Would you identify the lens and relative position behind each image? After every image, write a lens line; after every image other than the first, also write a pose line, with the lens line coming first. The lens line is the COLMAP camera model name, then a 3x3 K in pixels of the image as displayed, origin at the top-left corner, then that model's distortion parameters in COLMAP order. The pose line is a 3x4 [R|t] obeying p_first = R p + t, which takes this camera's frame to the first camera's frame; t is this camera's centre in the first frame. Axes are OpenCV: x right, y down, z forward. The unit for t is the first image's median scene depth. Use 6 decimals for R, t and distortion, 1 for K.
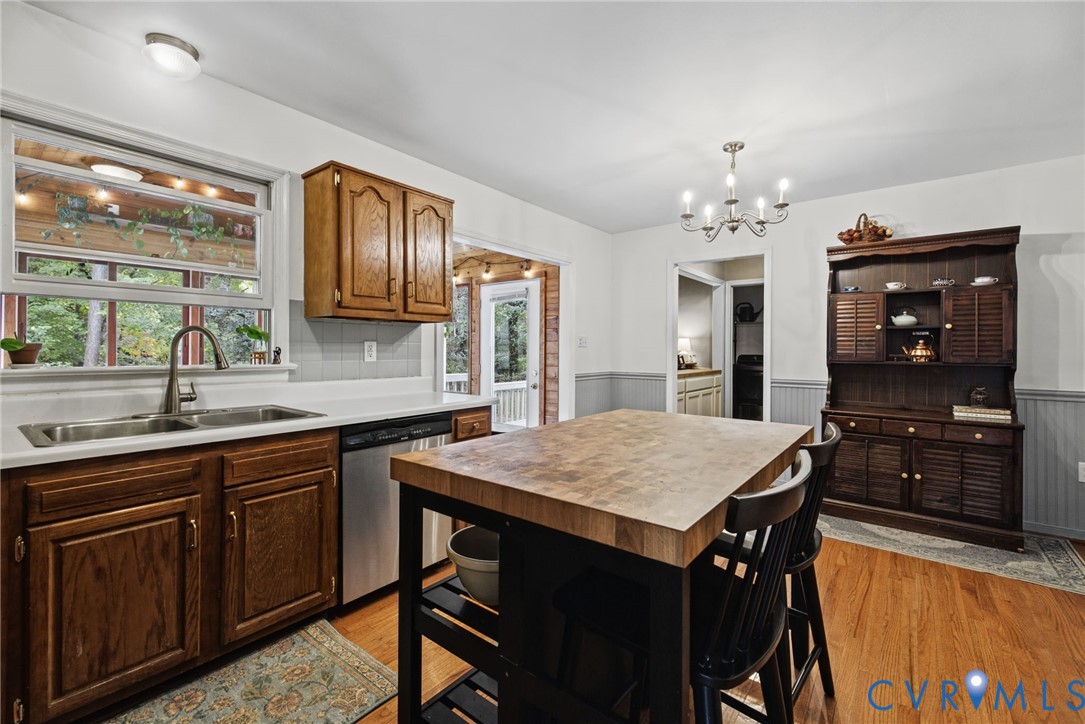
lens RADIAL K [[462.3, 0, 544.2], [0, 462.3, 350.5], [0, 0, 1]] dist [0.001115, 0.000093]
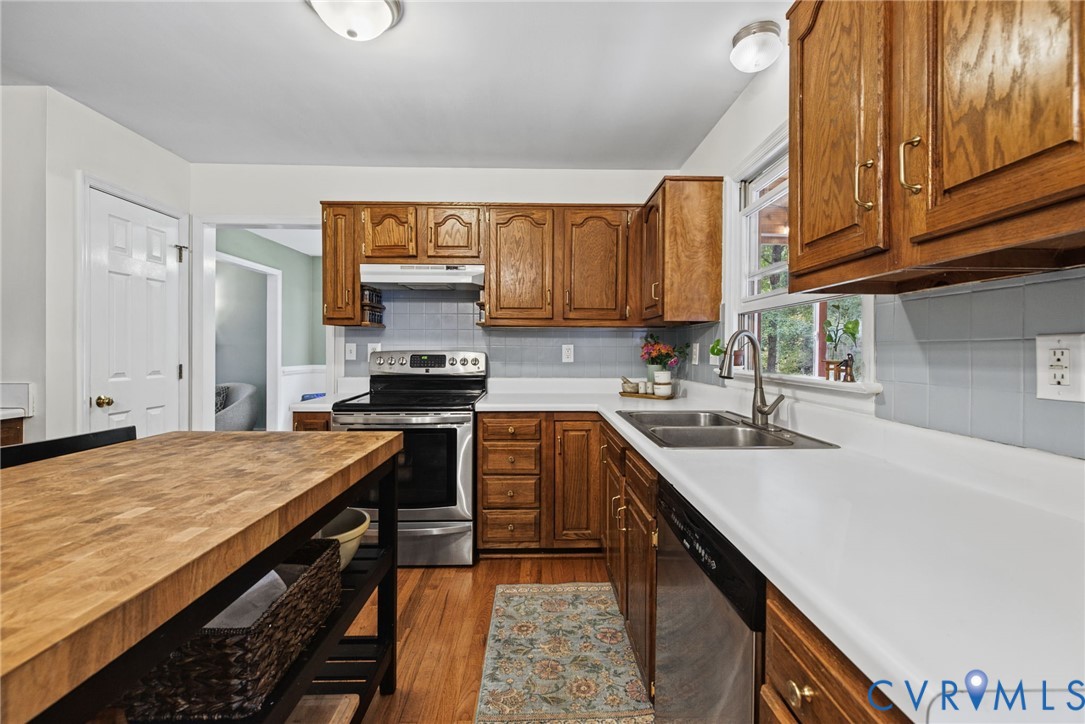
lens RADIAL K [[462.3, 0, 544.2], [0, 462.3, 350.5], [0, 0, 1]] dist [0.001115, 0.000093]
pose [[-0.772518, -0.008242, -0.634939, 0.094181], [-0.011977, 0.999927, 0.001593, -0.006346], [0.634880, 0.008835, -0.772560, 1.068680]]
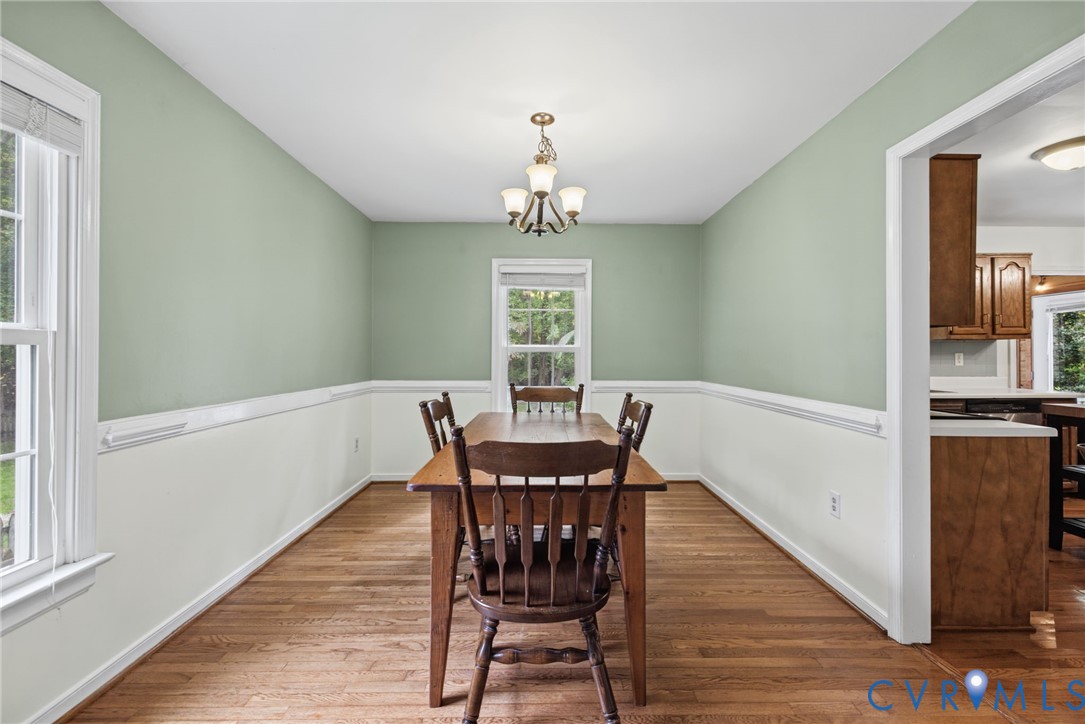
lens RADIAL K [[462.3, 0, 544.2], [0, 462.3, 350.5], [0, 0, 1]] dist [0.001115, 0.000093]
pose [[0.629529, -0.010343, -0.776908, -0.040240], [-0.001895, 0.999888, -0.014847, -0.001769], [0.776975, 0.010819, 0.629439, -1.158725]]
